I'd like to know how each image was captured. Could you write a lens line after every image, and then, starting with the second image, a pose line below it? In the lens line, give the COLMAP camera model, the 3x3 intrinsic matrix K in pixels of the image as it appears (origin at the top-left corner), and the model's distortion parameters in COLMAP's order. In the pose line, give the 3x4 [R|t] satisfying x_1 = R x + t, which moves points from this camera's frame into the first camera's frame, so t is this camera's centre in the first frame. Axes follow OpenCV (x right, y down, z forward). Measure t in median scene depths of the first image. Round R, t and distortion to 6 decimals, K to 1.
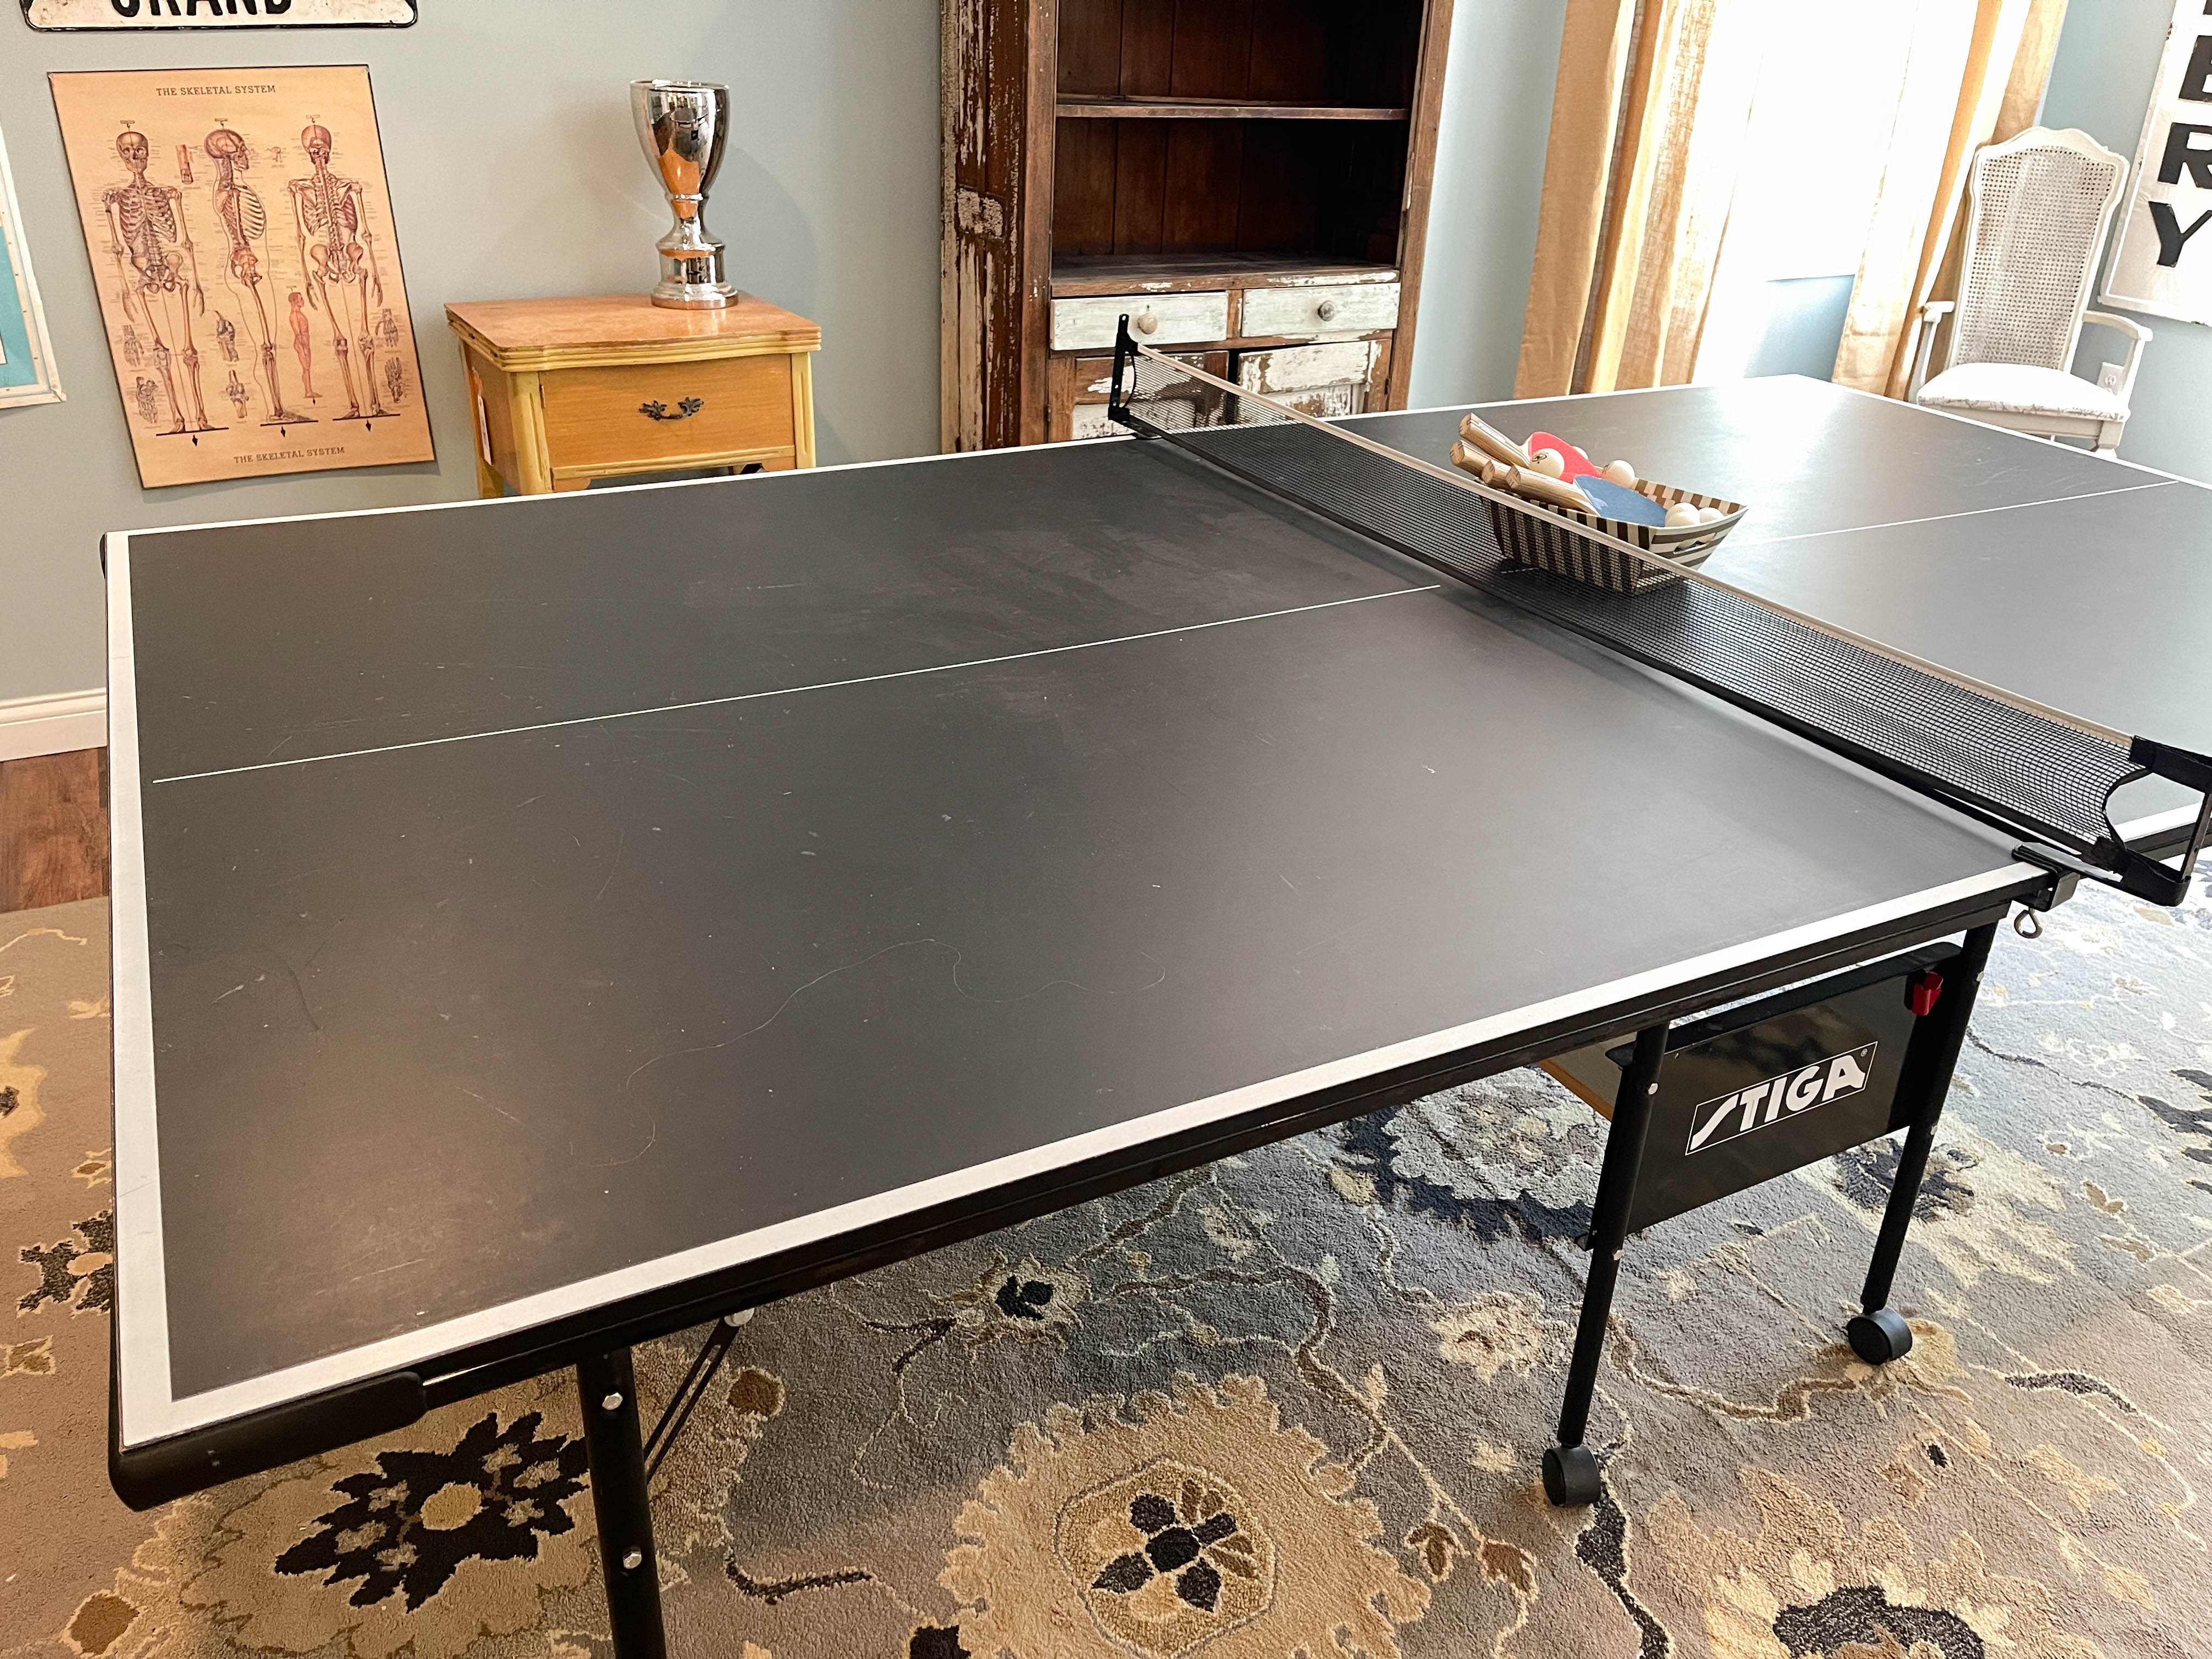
lens RADIAL K [[1677.9, 0, 1106.0], [0, 1677.9, 829.5], [0, 0, 1]] dist [0.076636, -0.101436]
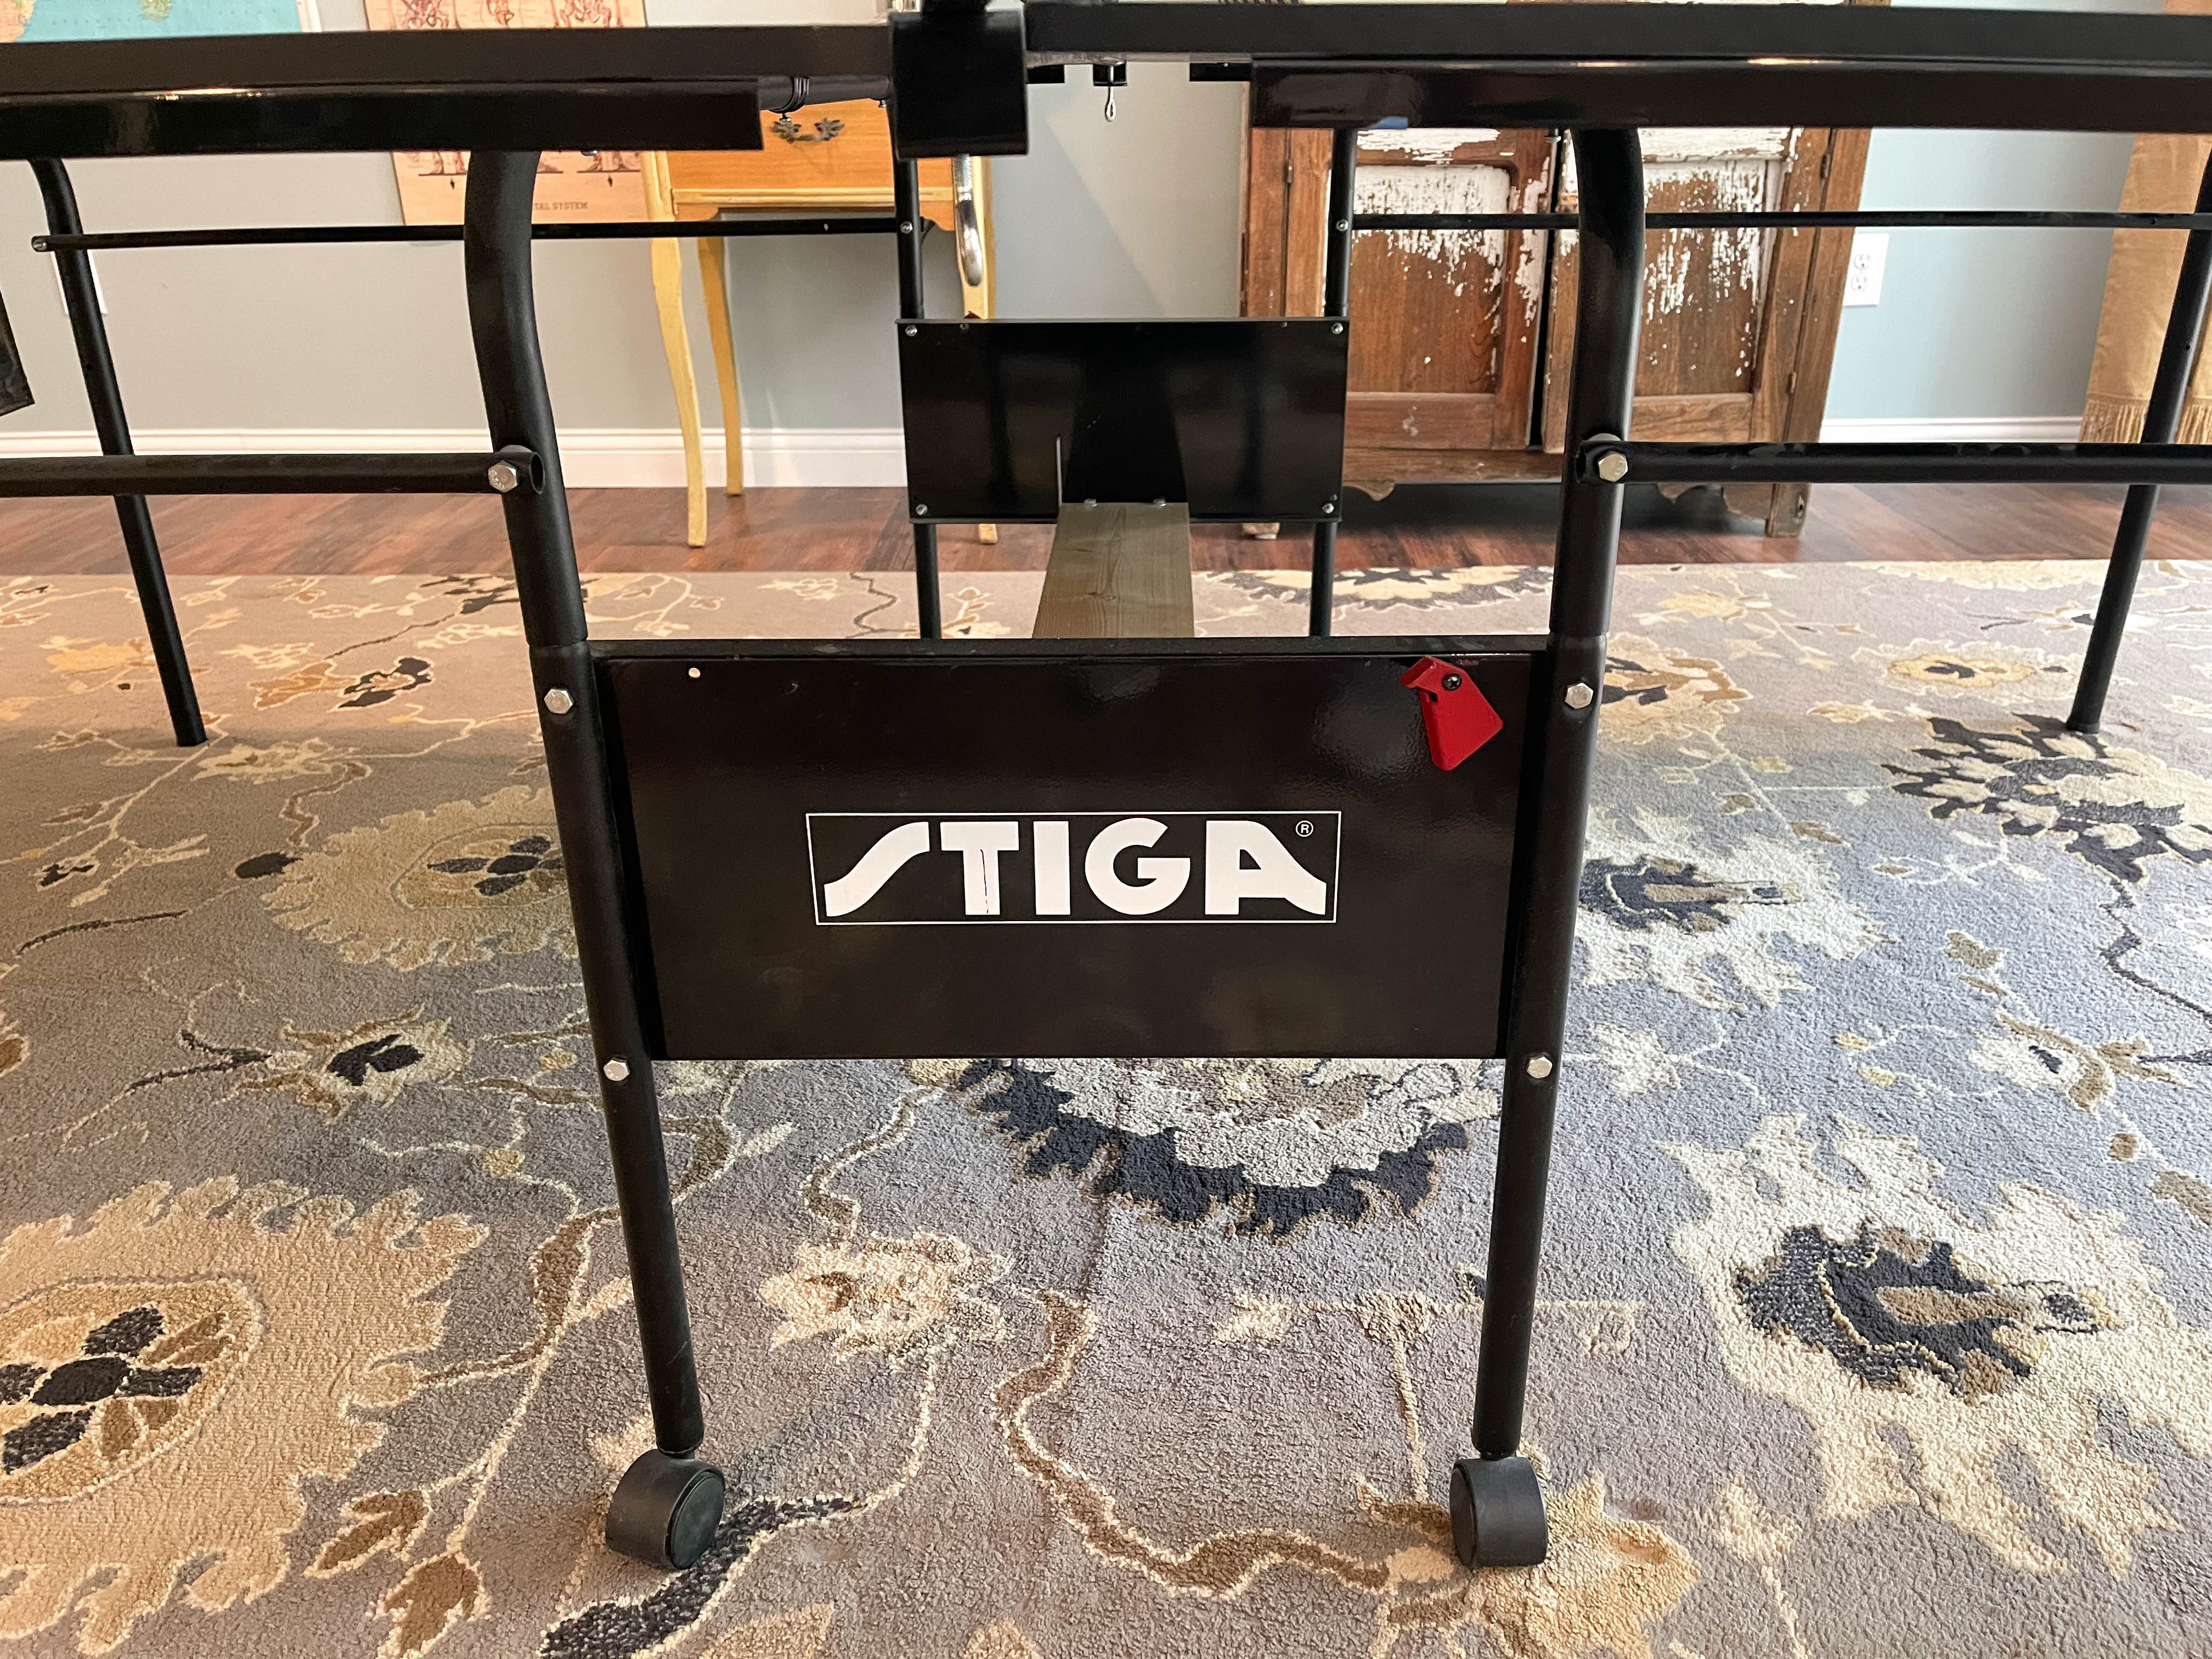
lens RADIAL K [[1677.9, 0, 1106.0], [0, 1677.9, 829.5], [0, 0, 1]] dist [0.076636, -0.101436]
pose [[0.871954, 0.163378, -0.461524, 0.549578], [-0.183862, 0.982952, 0.000592, 0.126929], [0.453753, 0.084341, 0.887127, 0.506223]]
